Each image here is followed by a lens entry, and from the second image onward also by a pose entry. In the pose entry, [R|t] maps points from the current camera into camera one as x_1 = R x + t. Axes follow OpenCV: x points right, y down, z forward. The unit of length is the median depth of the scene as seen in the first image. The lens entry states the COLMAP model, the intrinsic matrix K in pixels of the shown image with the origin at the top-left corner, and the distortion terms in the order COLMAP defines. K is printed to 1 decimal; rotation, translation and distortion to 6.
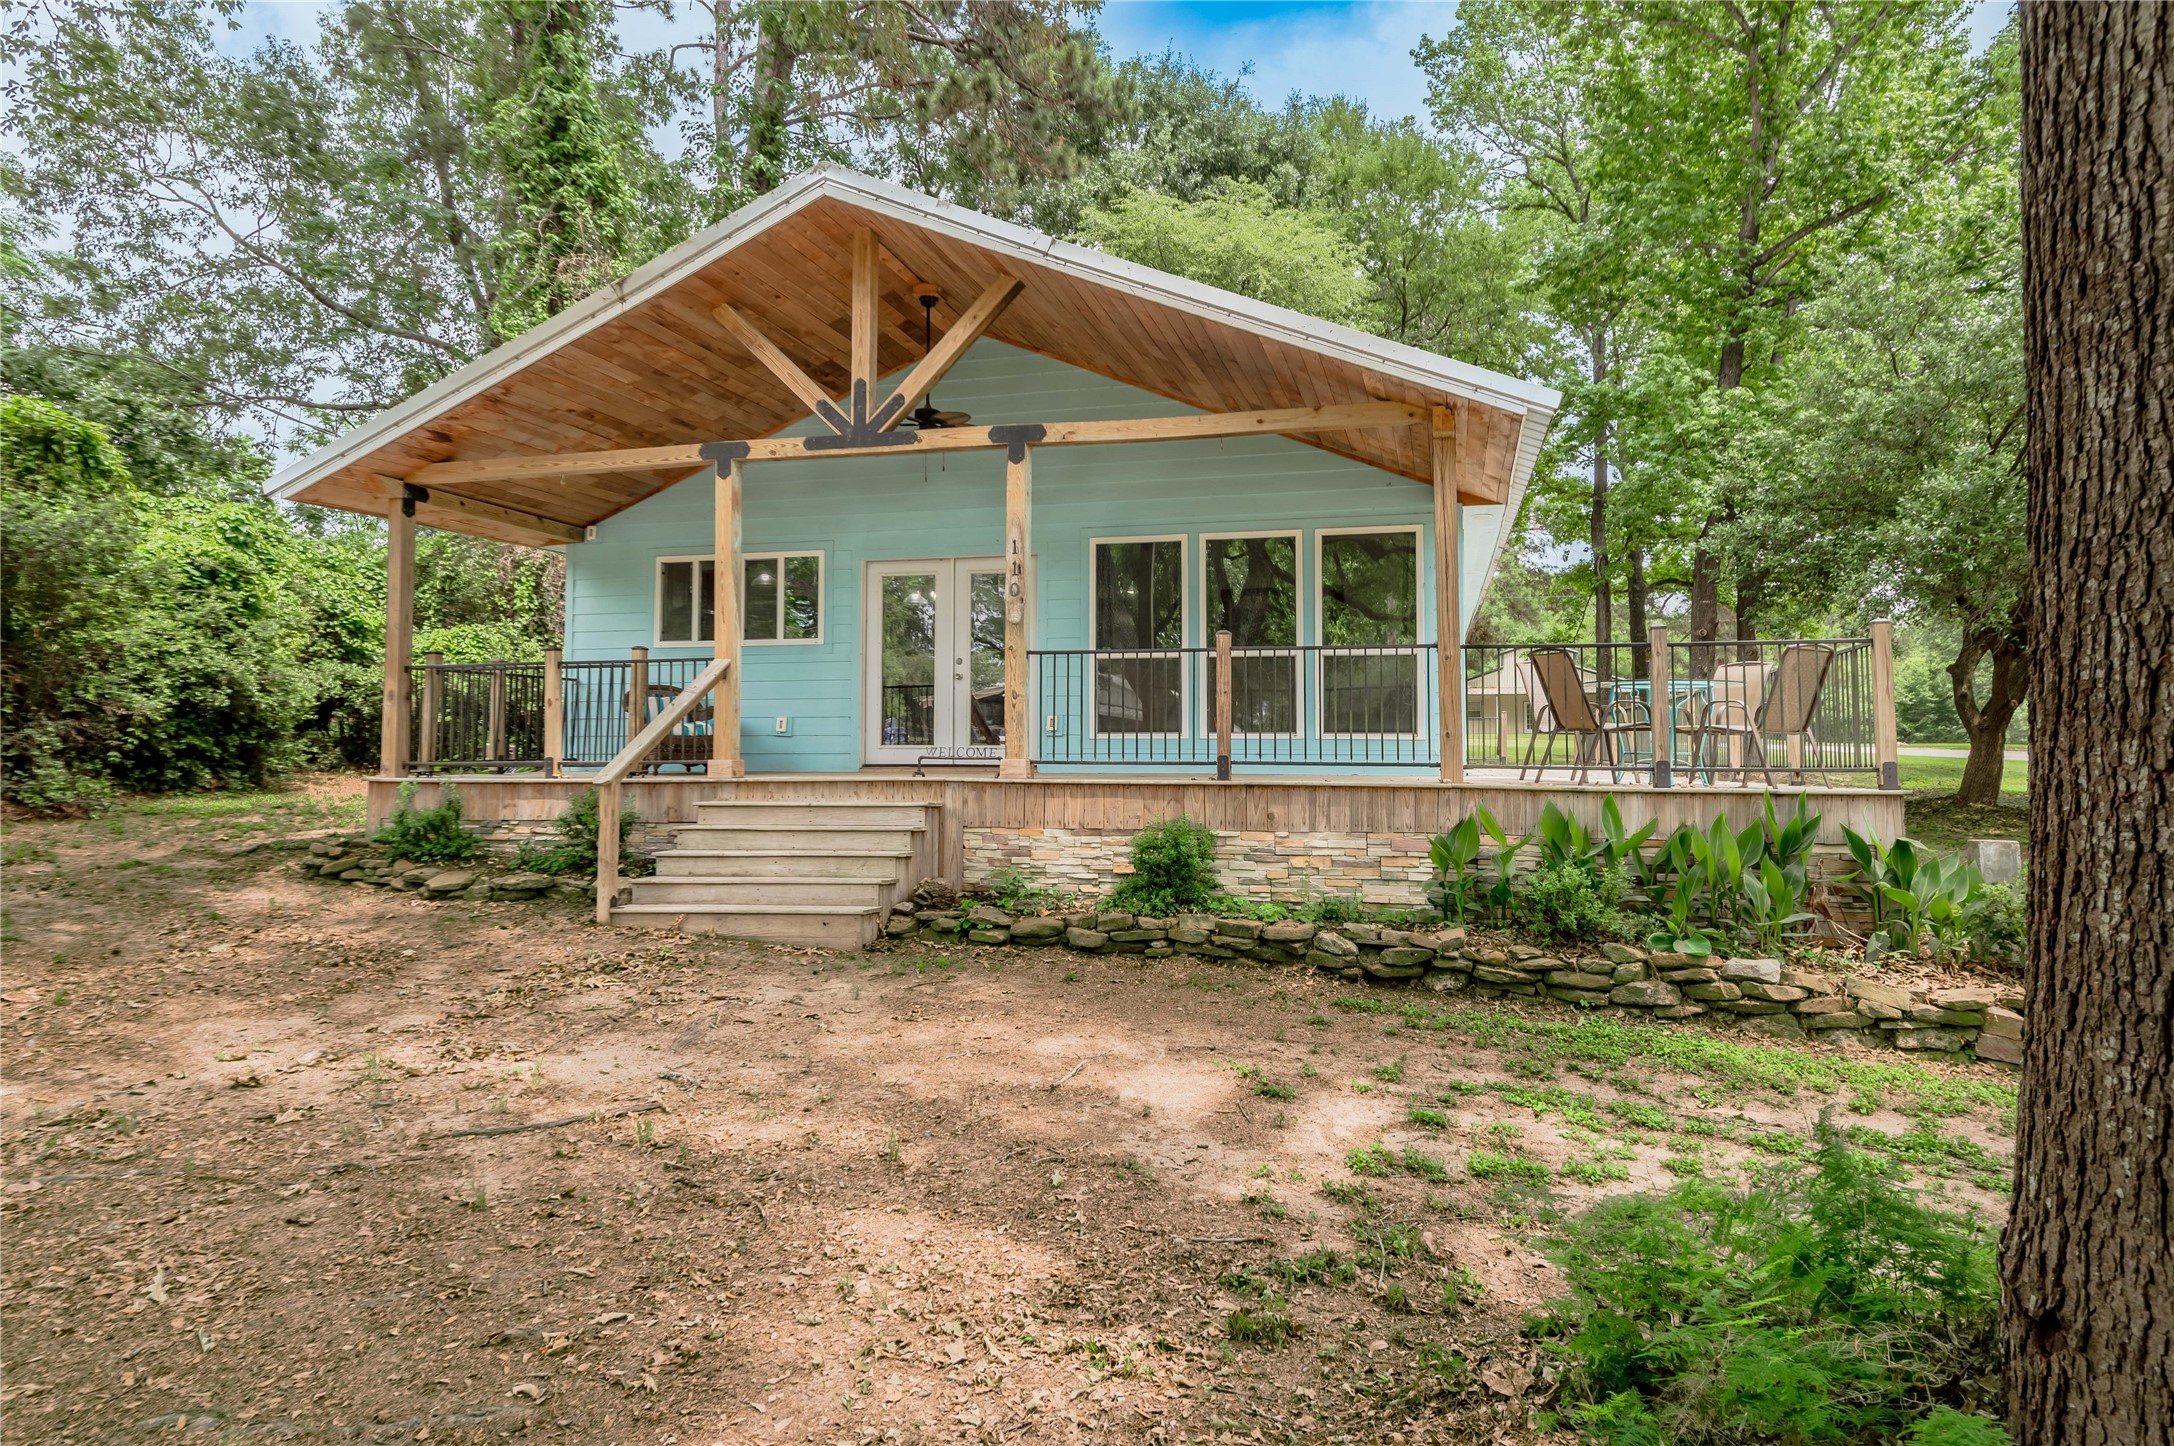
lens RADIAL K [[1323.0, 0, 1087.0], [0, 1323.0, 723.0], [0, 0, 1]] dist [-0.000770, -0.000250]
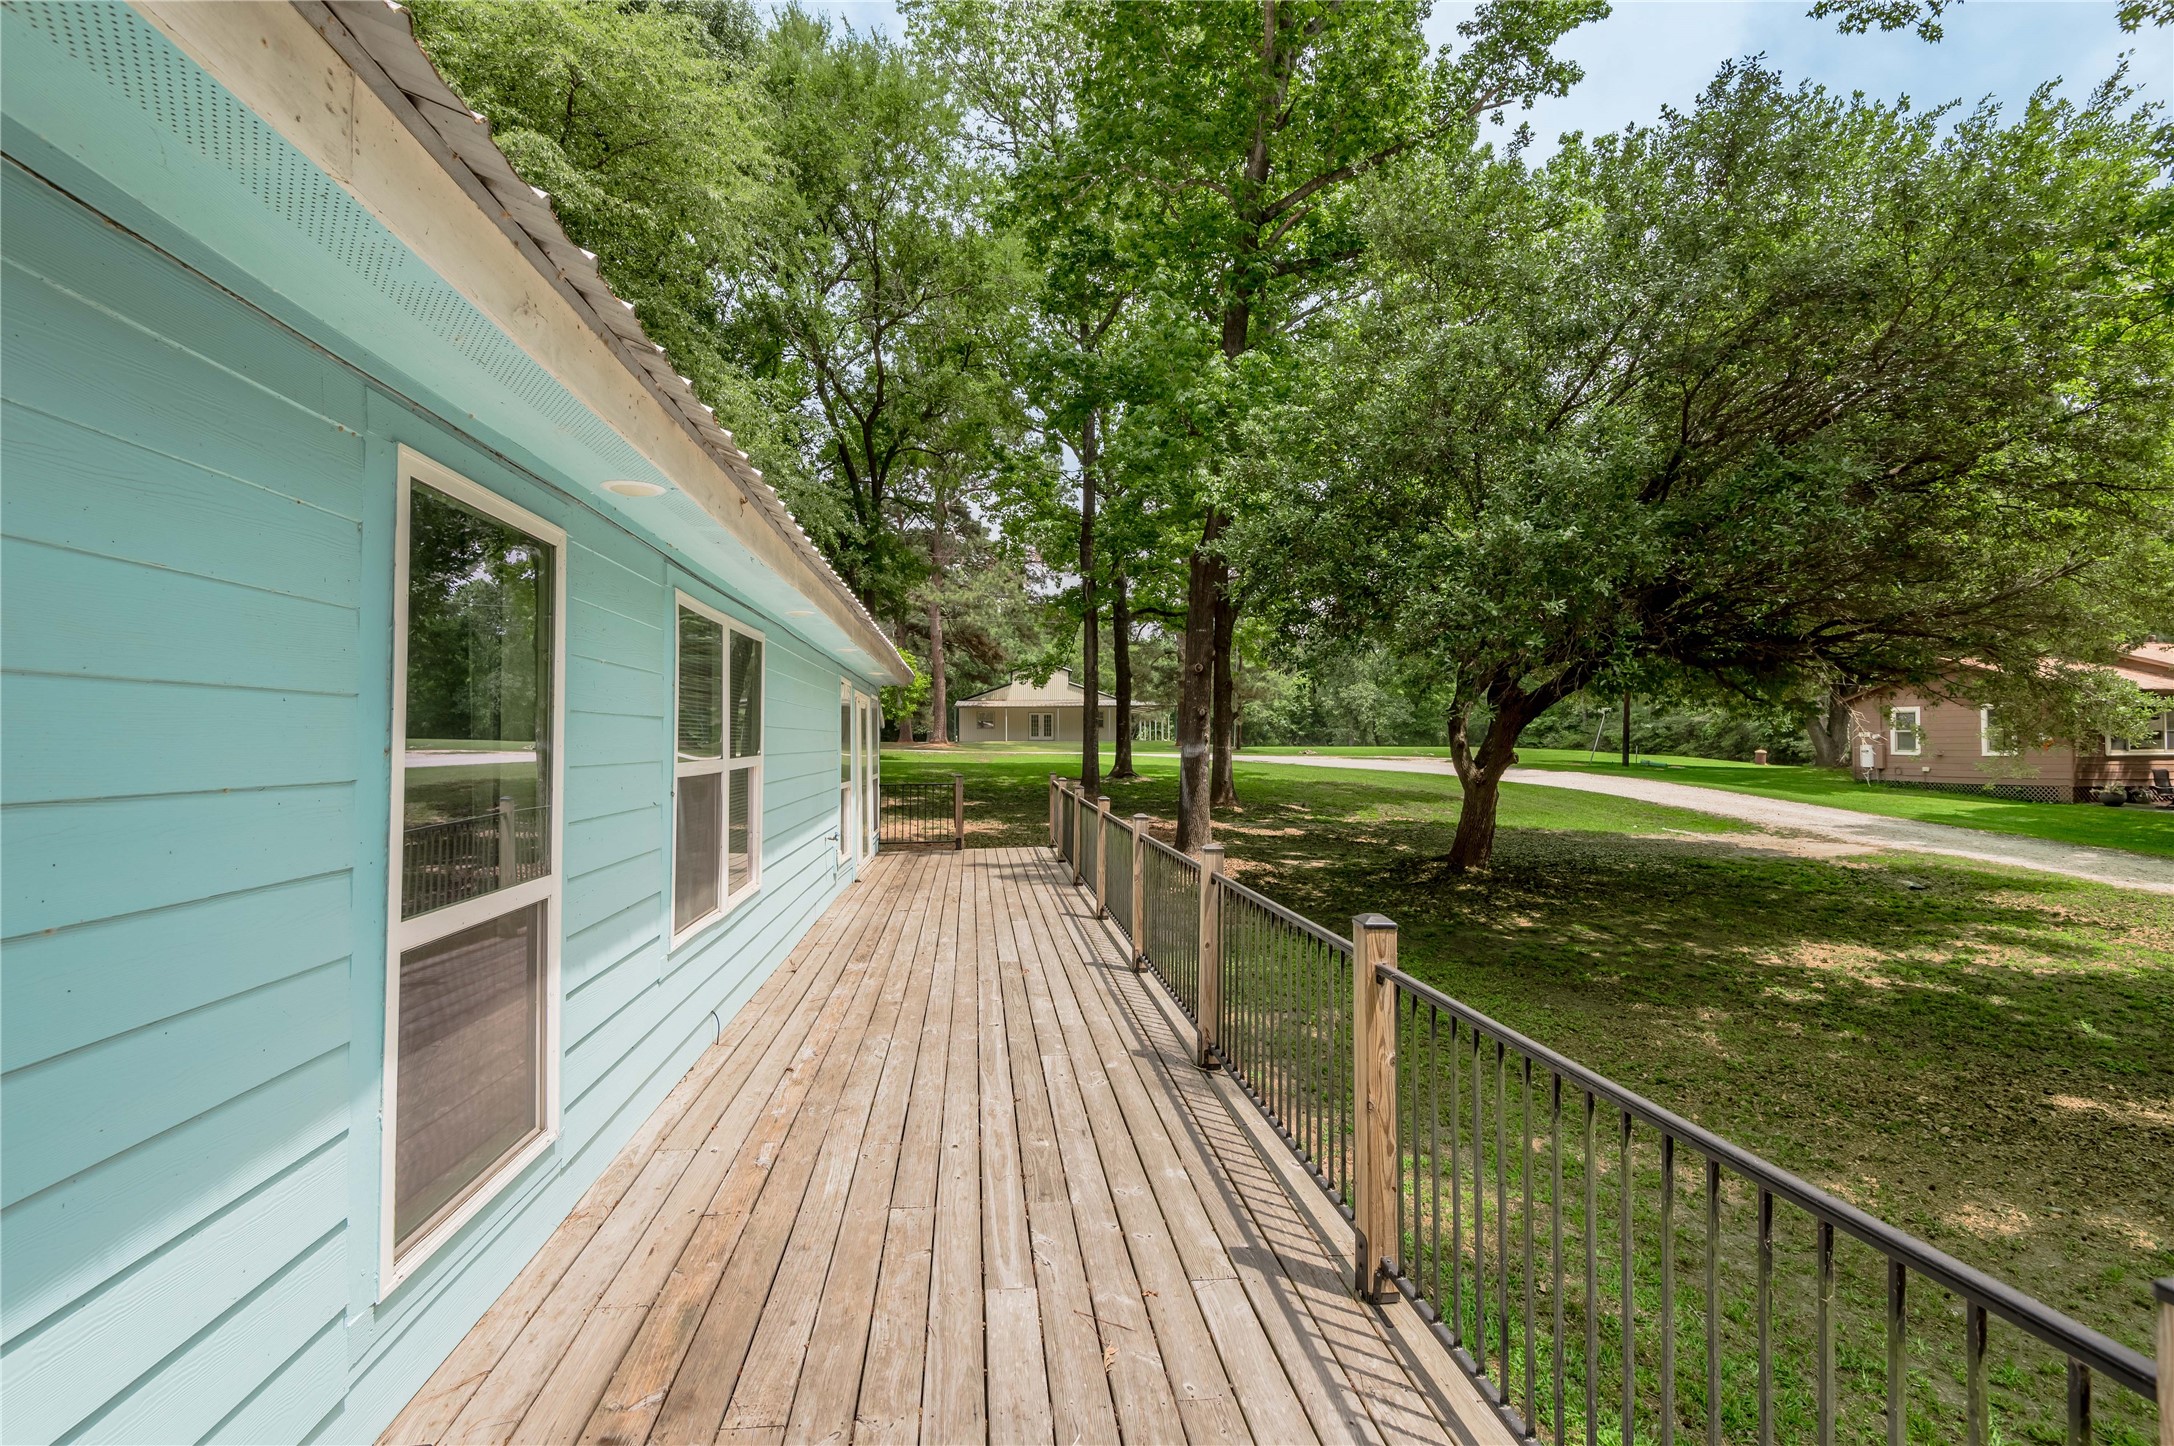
lens RADIAL K [[1008.2, 0, 1087.0], [0, 1008.2, 723.0], [0, 0, 1]] dist [0.000516, -0.000089]
pose [[0.933684, 0.004208, 0.358072, 0.120821], [-0.007134, 0.999951, 0.006853, -0.025611], [-0.358026, -0.008953, 0.933669, 0.303119]]
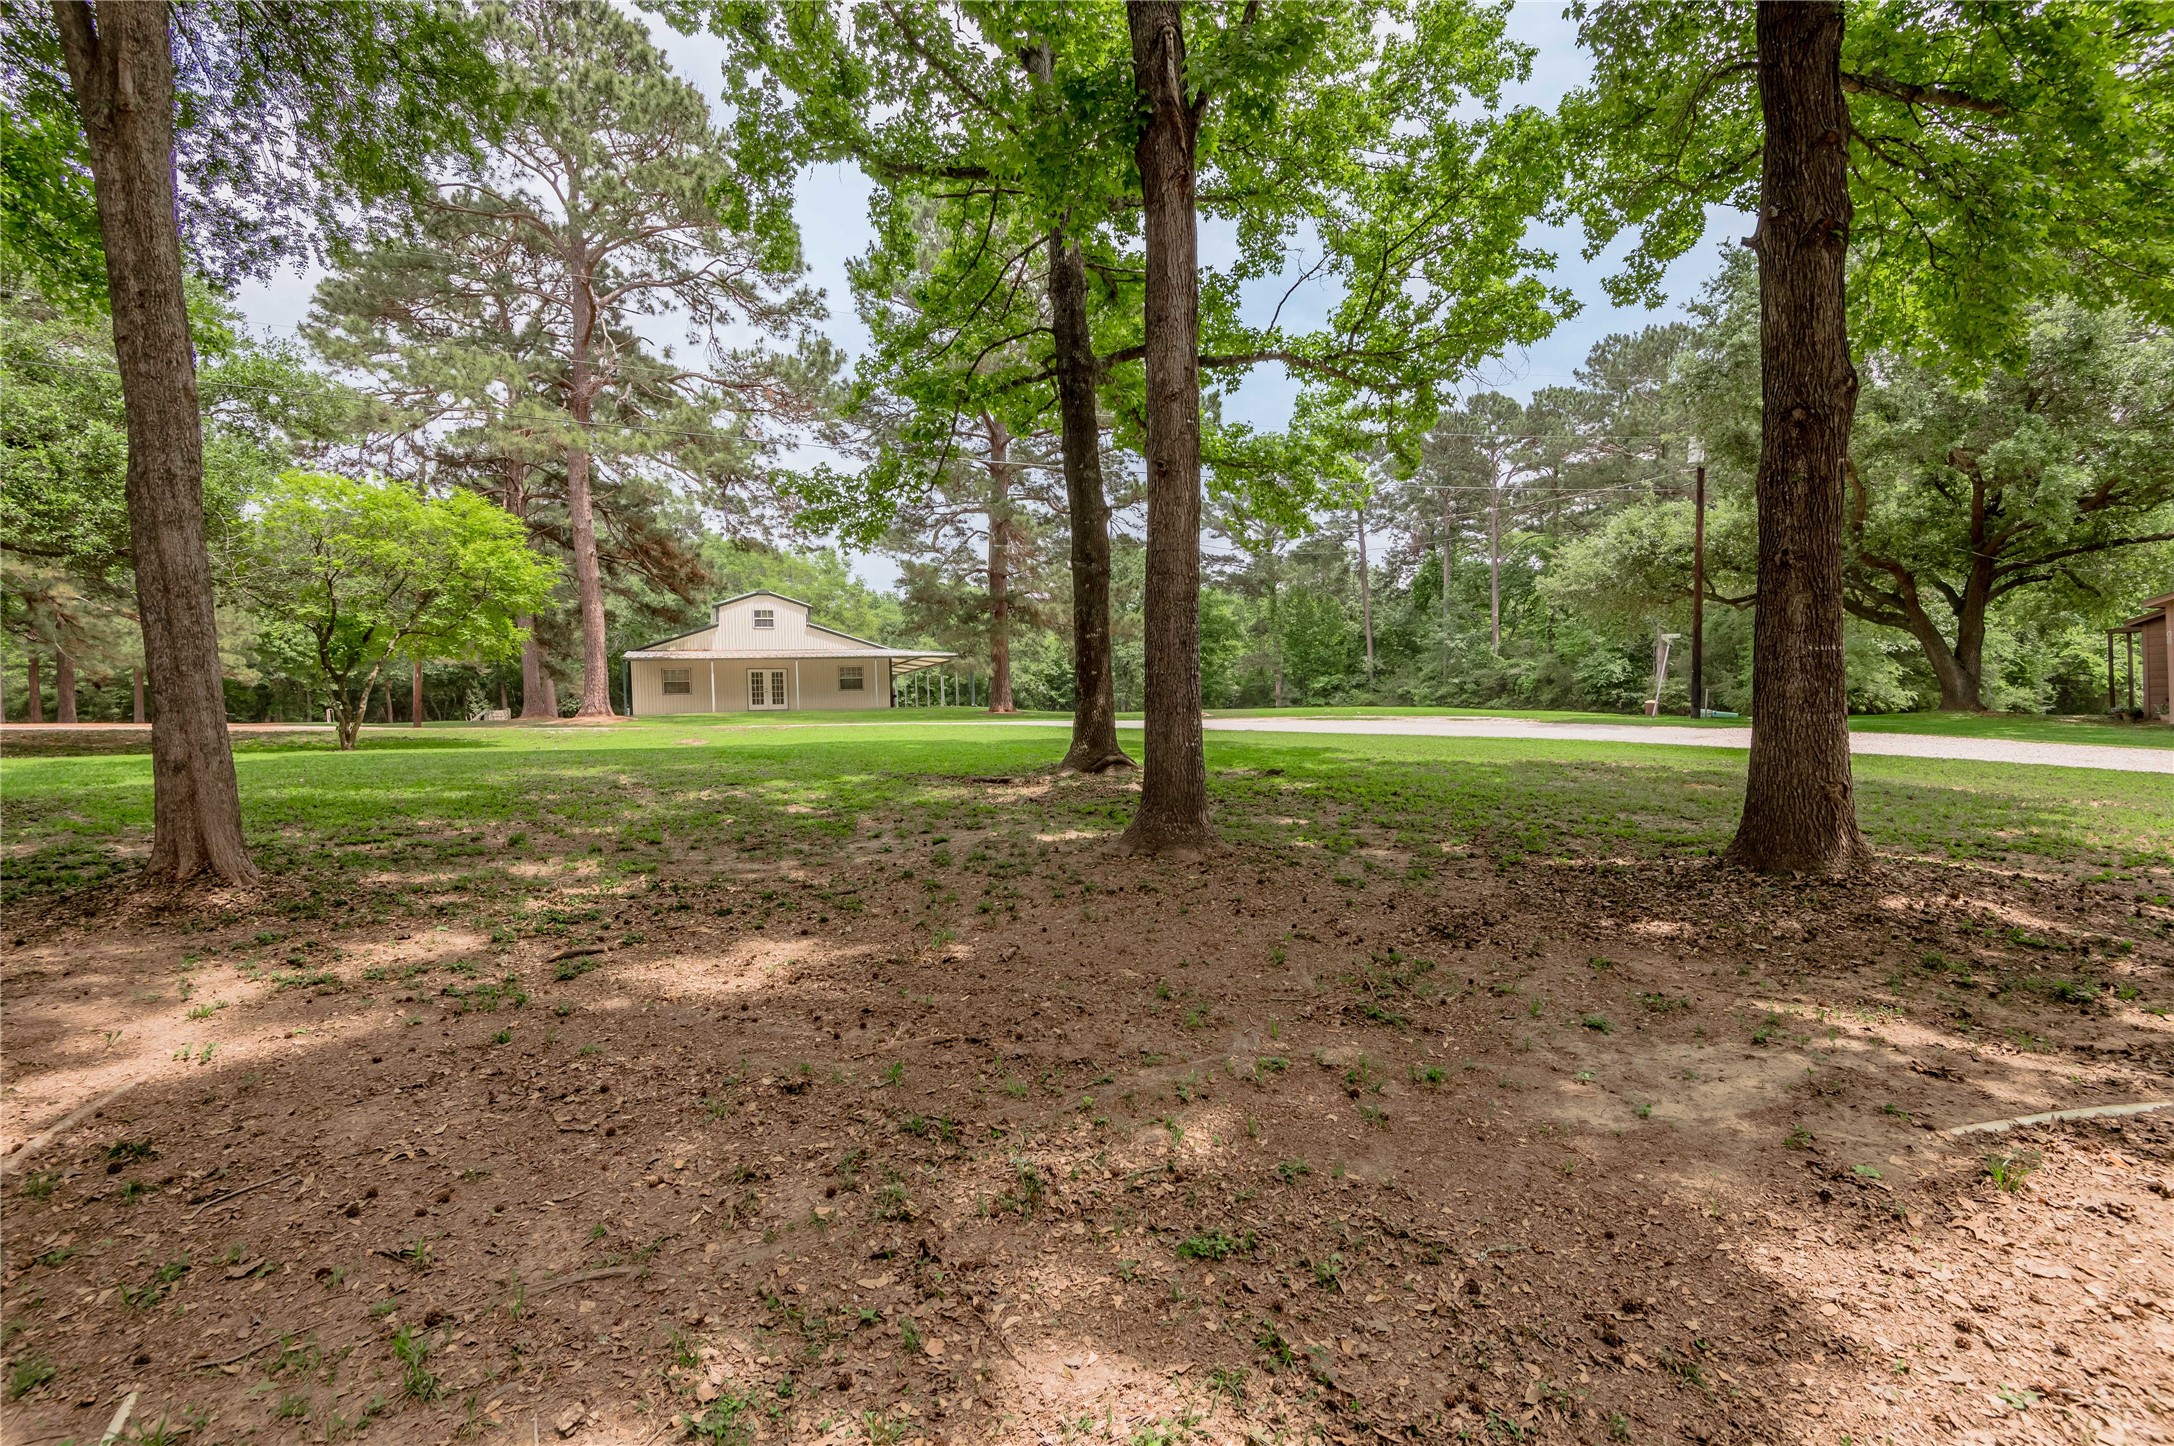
lens RADIAL K [[1008.2, 0, 1087.0], [0, 1008.2, 723.0], [0, 0, 1]] dist [0.000516, -0.000089]
pose [[0.786661, -0.030538, 0.616630, 0.142309], [0.014439, 0.999413, 0.031074, -0.021211], [-0.617216, -0.015541, 0.786640, 0.392276]]
